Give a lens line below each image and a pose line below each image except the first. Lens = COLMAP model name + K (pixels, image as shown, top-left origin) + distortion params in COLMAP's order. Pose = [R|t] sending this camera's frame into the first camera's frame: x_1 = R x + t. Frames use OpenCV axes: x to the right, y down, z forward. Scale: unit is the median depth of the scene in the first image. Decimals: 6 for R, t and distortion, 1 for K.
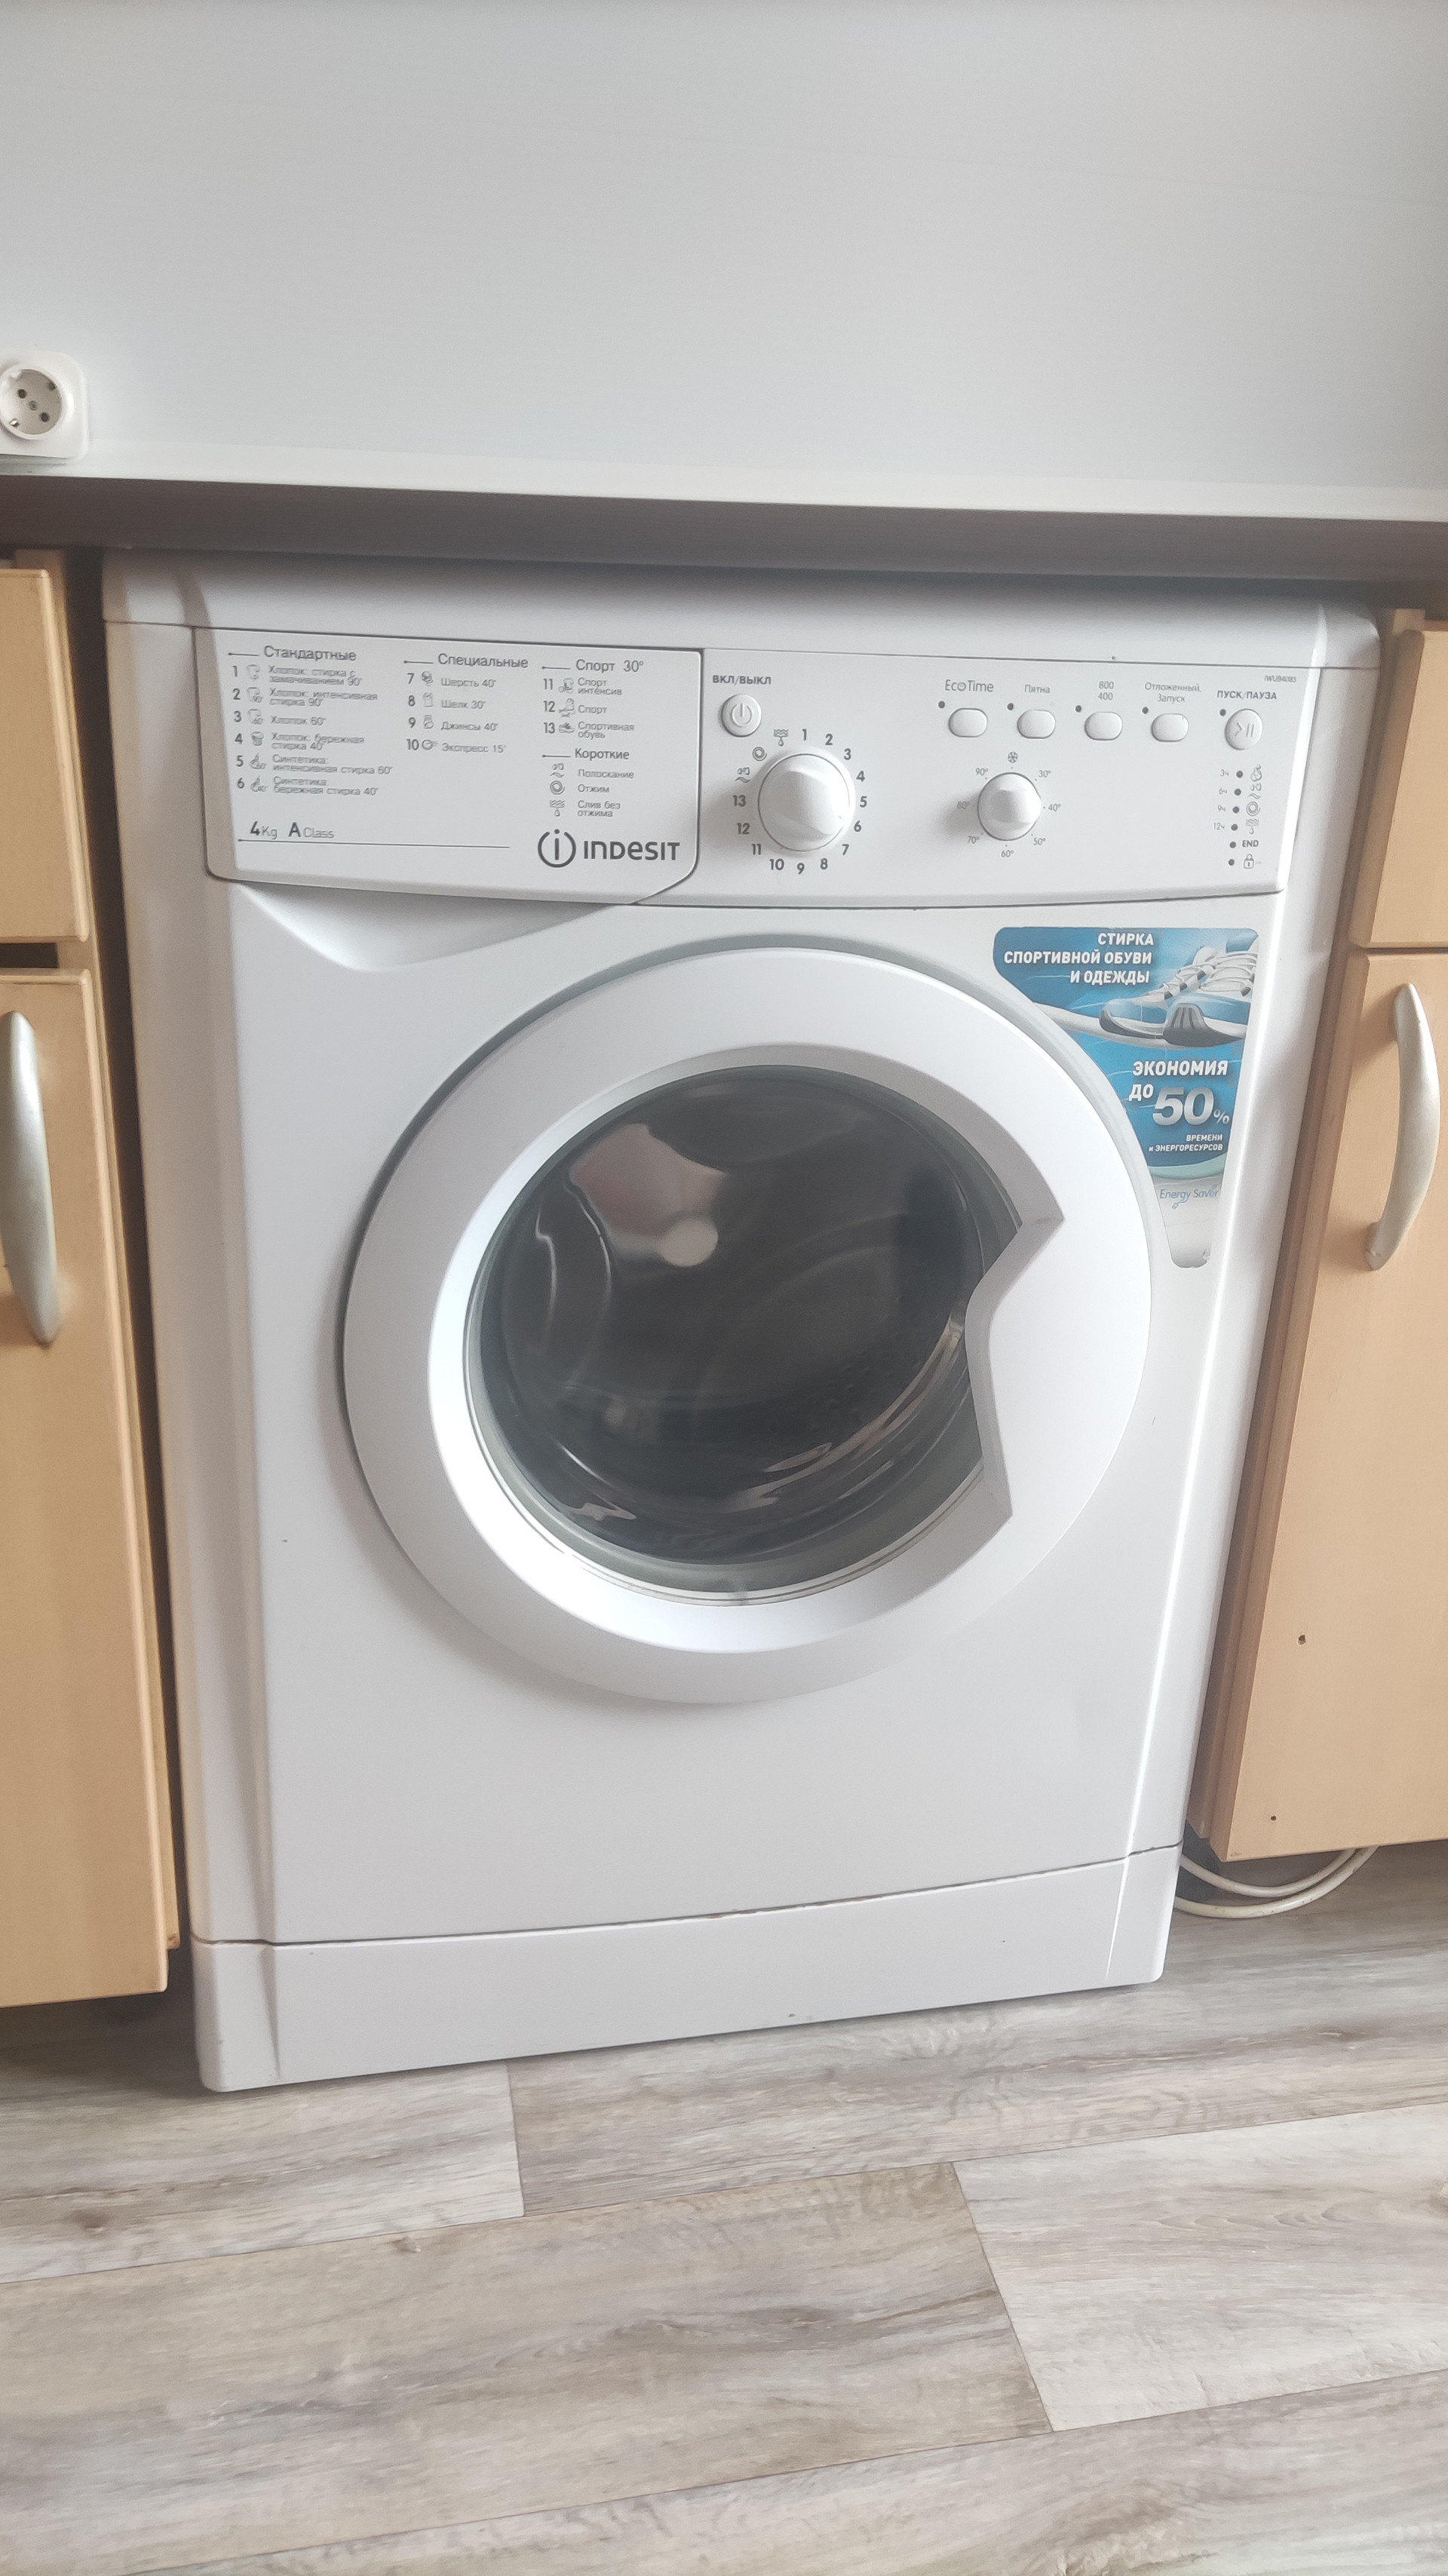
lens RADIAL K [[1826.1, 0, 717.6], [0, 1826.1, 1291.9], [0, 0, 1]] dist [0.011910, -0.000757]
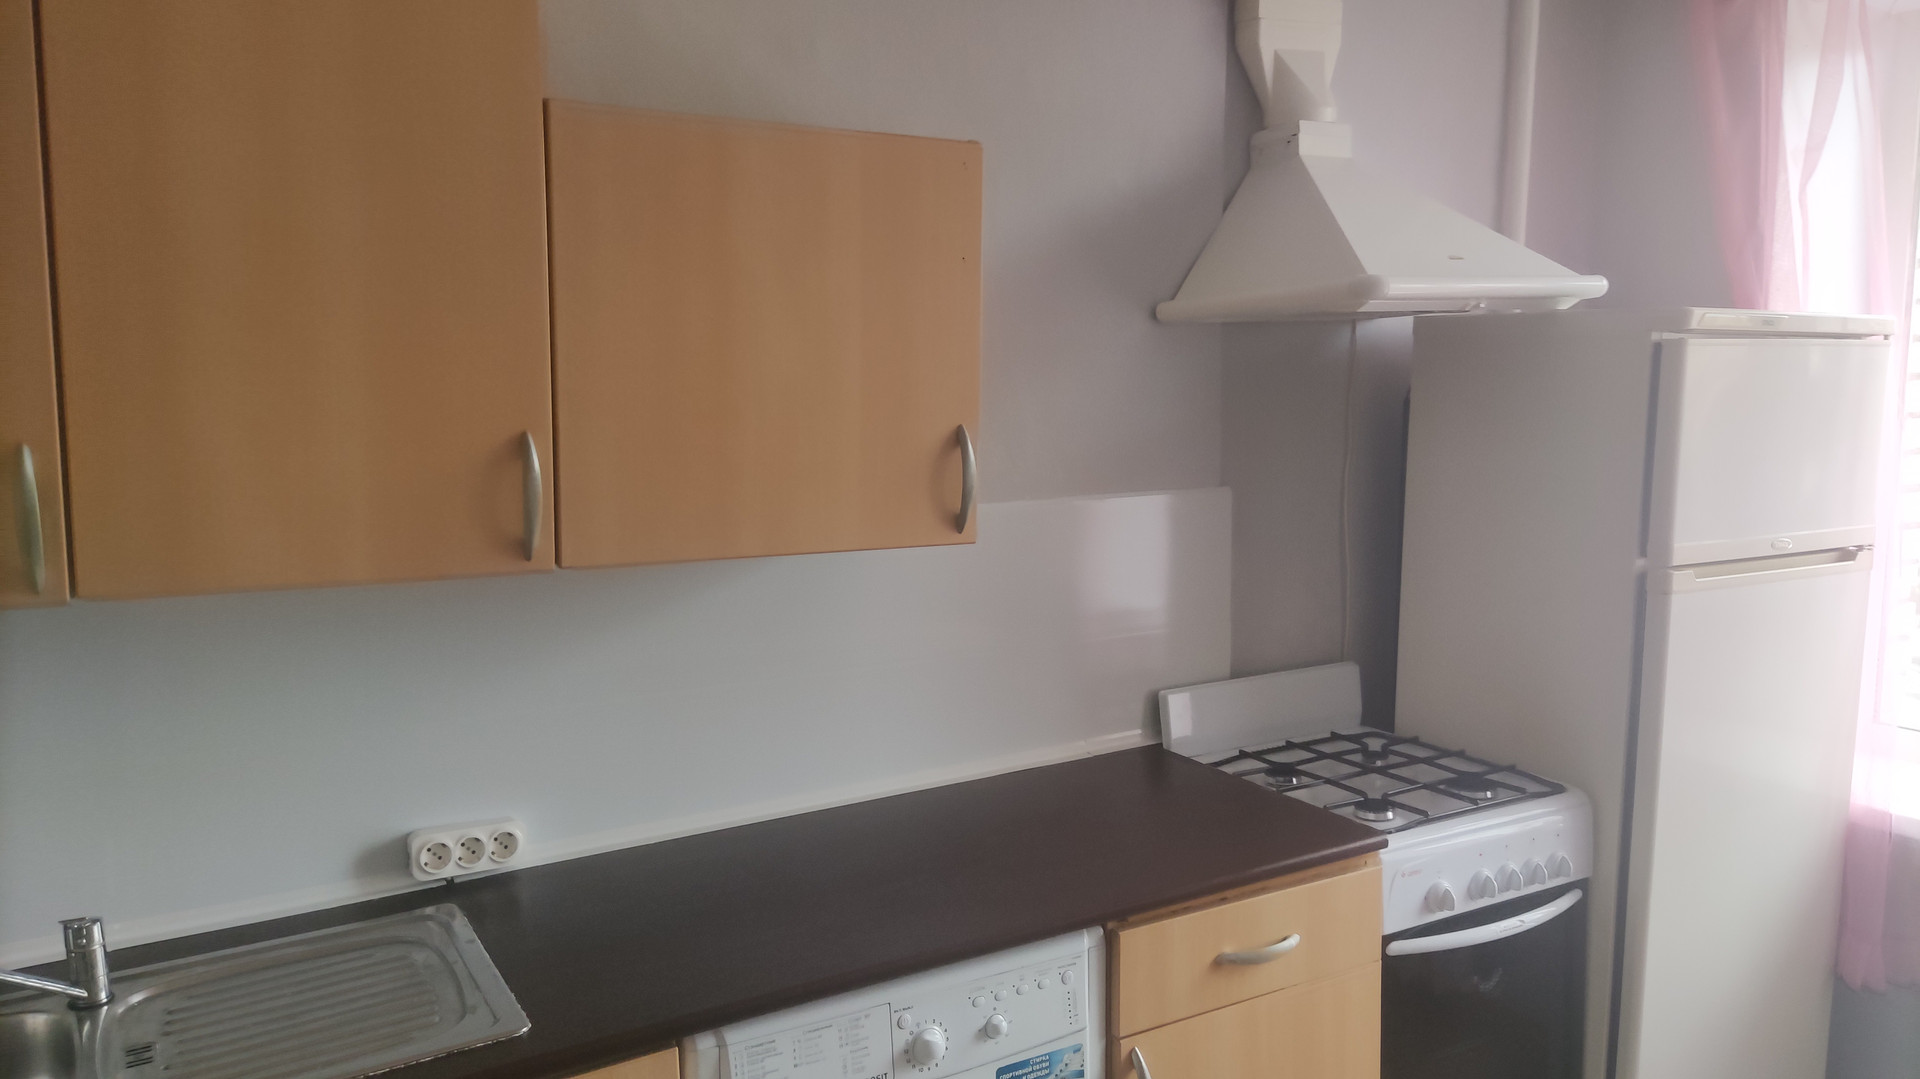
lens RADIAL K [[1361.0, 0, 961.2], [0, 1361.0, 535.2], [0, 0, 1]] dist [0.011910, -0.000757]
pose [[0.942341, -0.089191, 0.322551, -0.489303], [0.169955, 0.957833, -0.231670, -0.513729], [-0.288287, 0.273131, 0.917763, -1.075312]]
